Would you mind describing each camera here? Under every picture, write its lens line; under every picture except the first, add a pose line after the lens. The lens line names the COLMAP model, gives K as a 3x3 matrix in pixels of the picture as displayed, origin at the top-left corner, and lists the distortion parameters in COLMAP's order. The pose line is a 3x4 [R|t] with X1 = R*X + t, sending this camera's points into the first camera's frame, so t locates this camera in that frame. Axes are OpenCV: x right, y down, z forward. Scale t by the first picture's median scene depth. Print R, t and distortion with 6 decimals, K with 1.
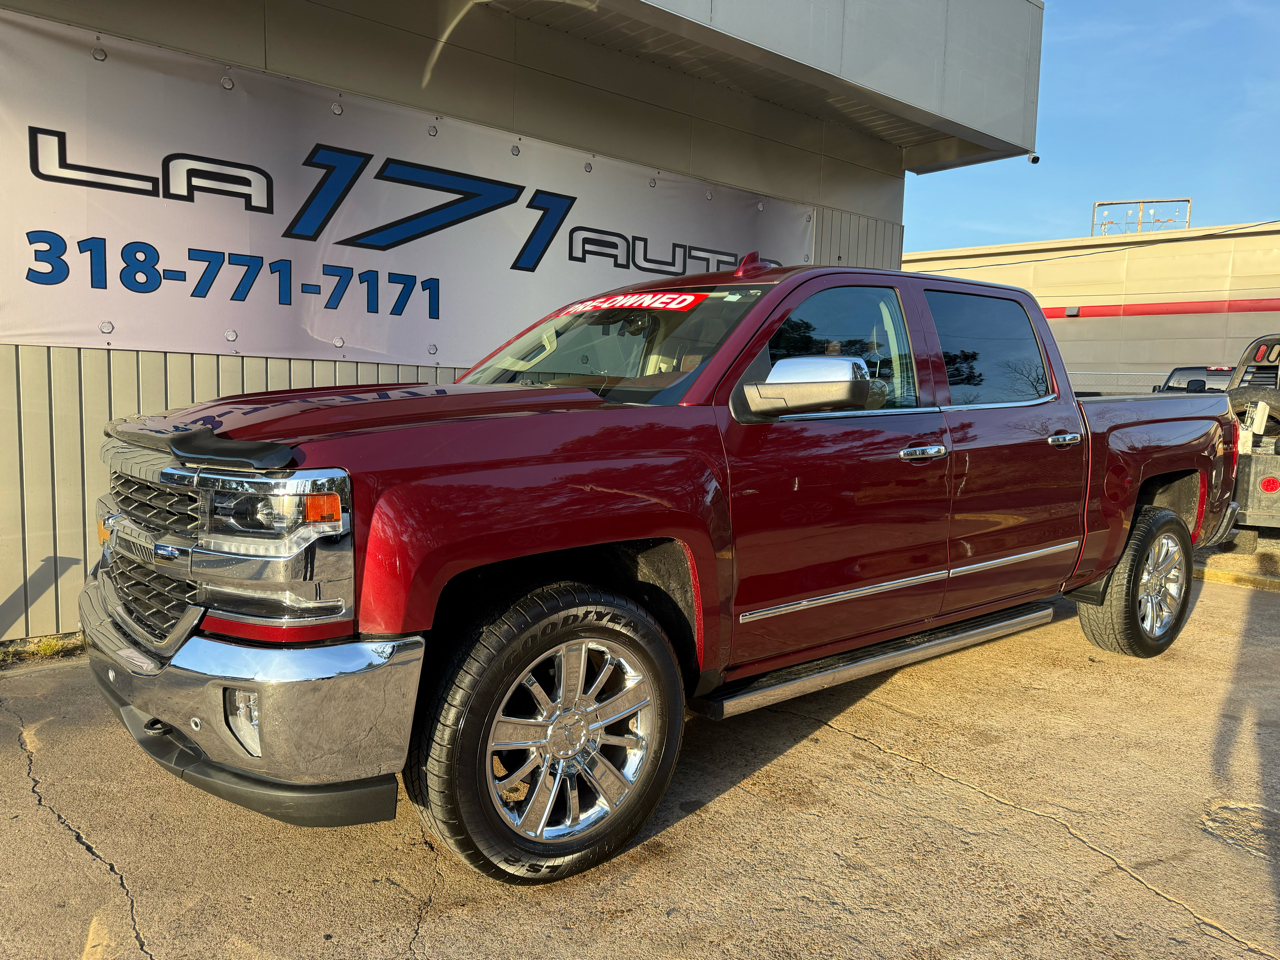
lens RADIAL K [[915.4, 0, 636.0], [0, 915.4, 489.7], [0, 0, 1]] dist [0.024724, -0.030340]
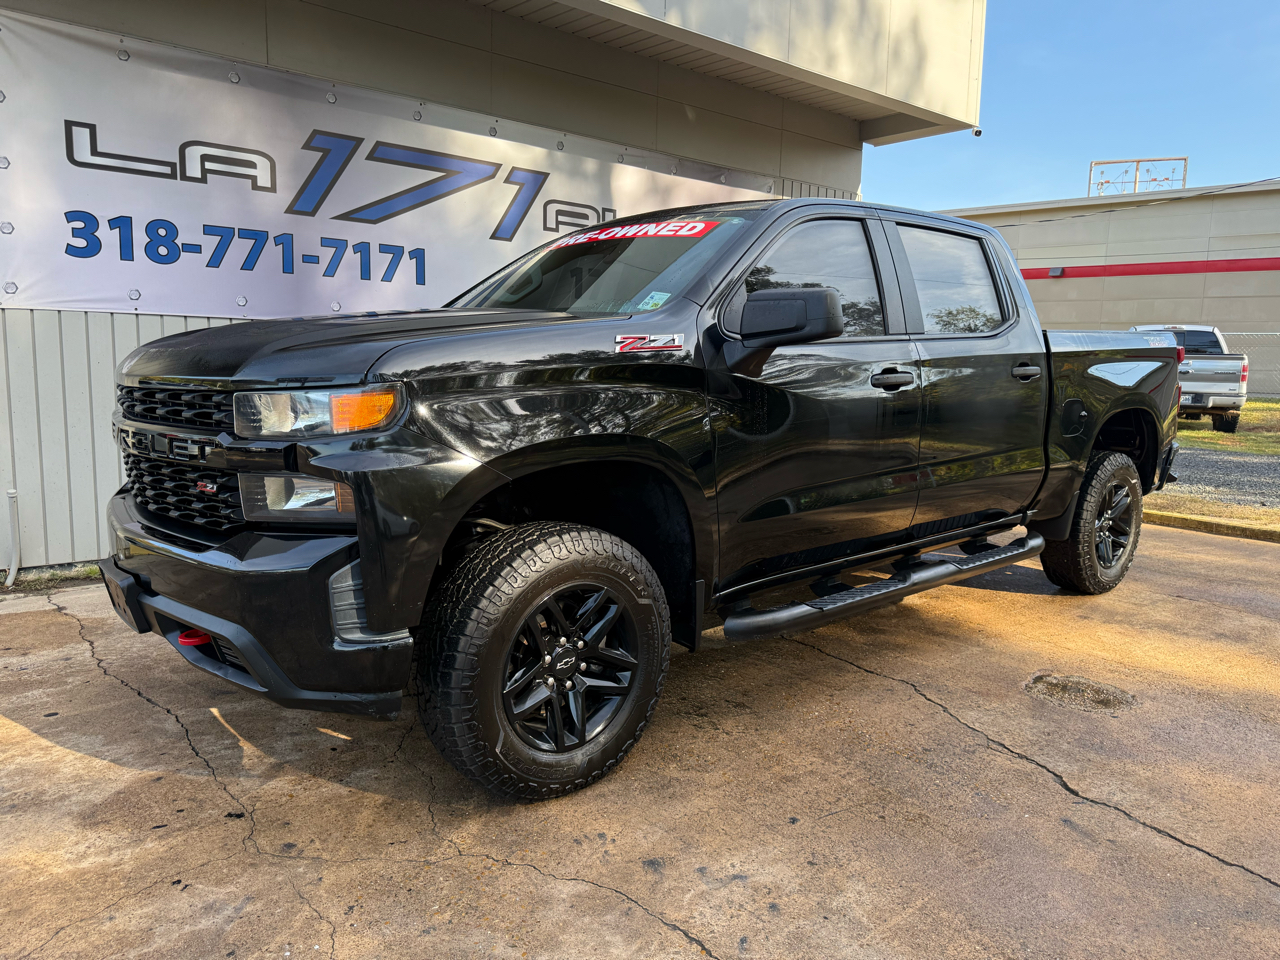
lens RADIAL K [[915.4, 0, 641.0], [0, 915.4, 487.3], [0, 0, 1]] dist [0.024724, -0.030340]
pose [[0.999985, -0.004920, 0.002207, 0.049850], [0.004835, 0.999290, 0.037368, 0.022446], [-0.002389, -0.037356, 0.999299, -0.145030]]
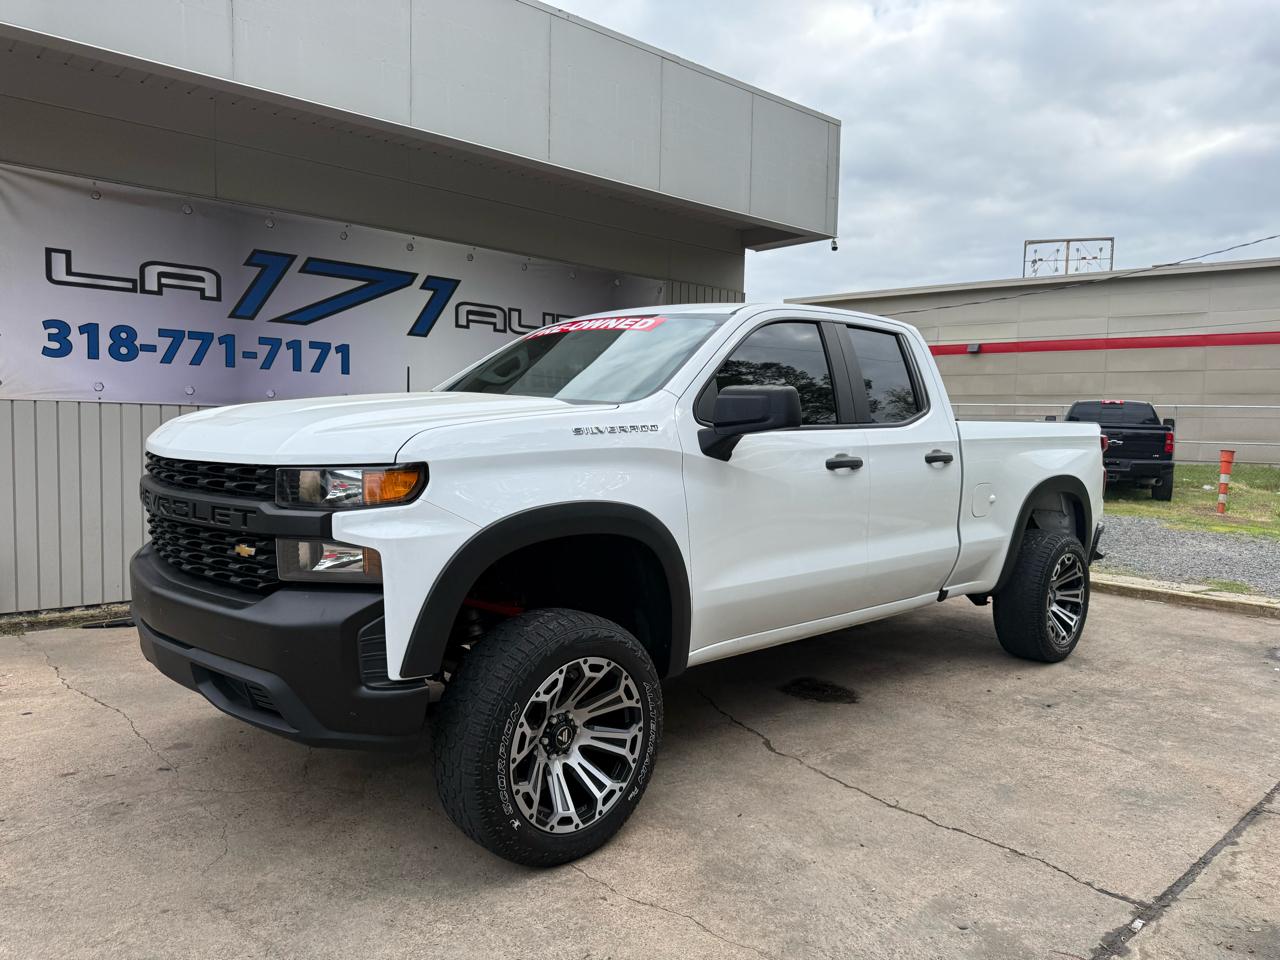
lens RADIAL K [[915.4, 0, 644.7], [0, 915.4, 494.4], [0, 0, 1]] dist [0.024724, -0.030340]
pose [[0.999054, -0.009534, 0.042439, 0.170033], [0.010690, 0.999576, -0.027098, 0.030267], [-0.042163, 0.027526, 0.998732, -0.376600]]
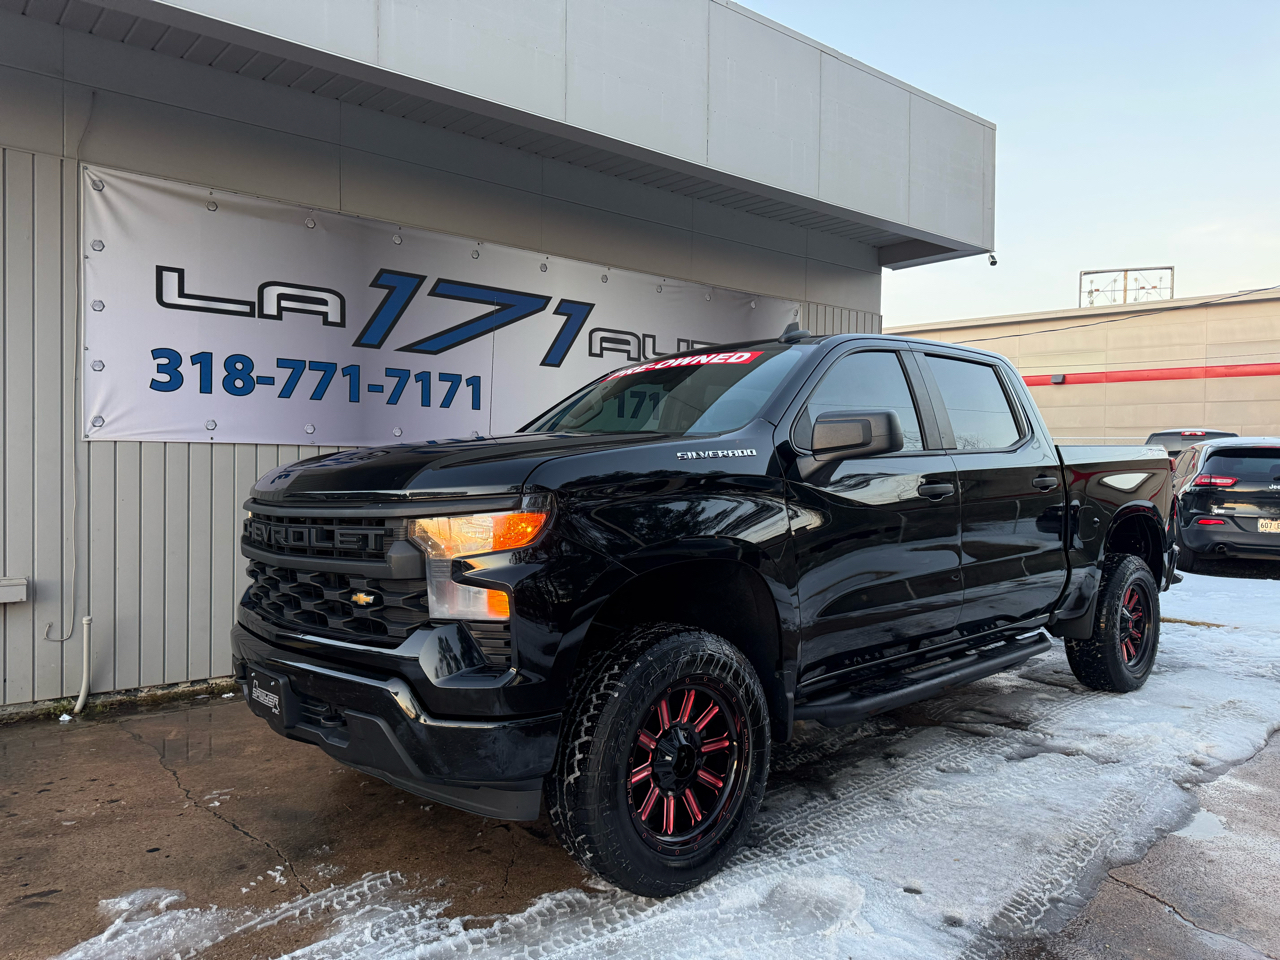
lens RADIAL K [[915.4, 0, 638.8], [0, 915.4, 487.3], [0, 0, 1]] dist [0.024724, -0.030340]
pose [[0.999884, -0.015154, -0.001673, -0.013283], [0.014982, 0.996961, -0.076450, 0.004386], [0.002826, 0.076416, 0.997072, -0.169587]]
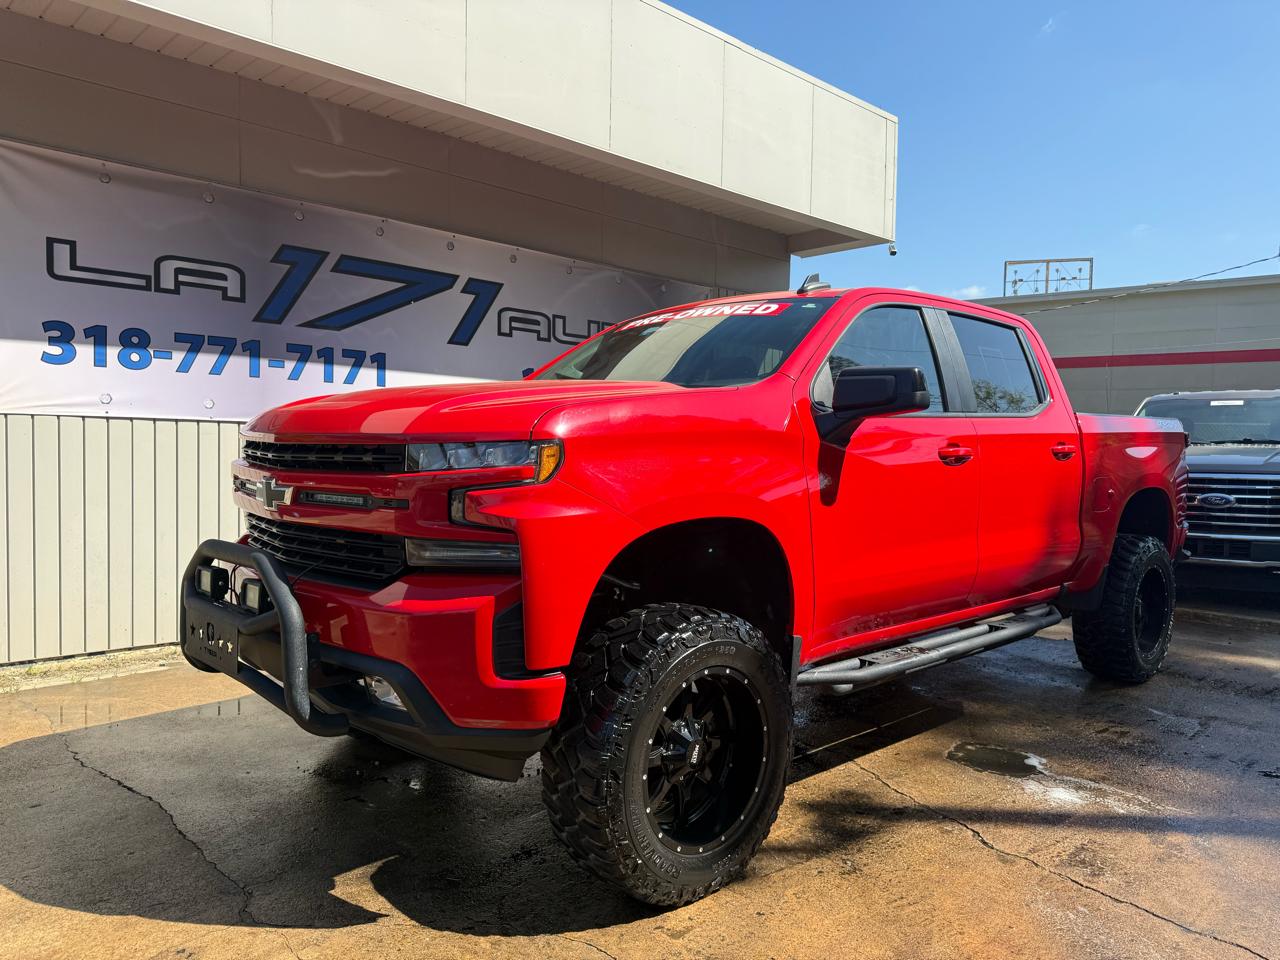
lens RADIAL K [[915.4, 0, 645.1], [0, 915.4, 493.0], [0, 0, 1]] dist [0.024724, -0.030340]
pose [[0.997435, -0.012601, 0.070462, 0.037532], [0.016168, 0.998605, -0.050273, 0.016876], [-0.069730, 0.051283, 0.996247, -0.215462]]
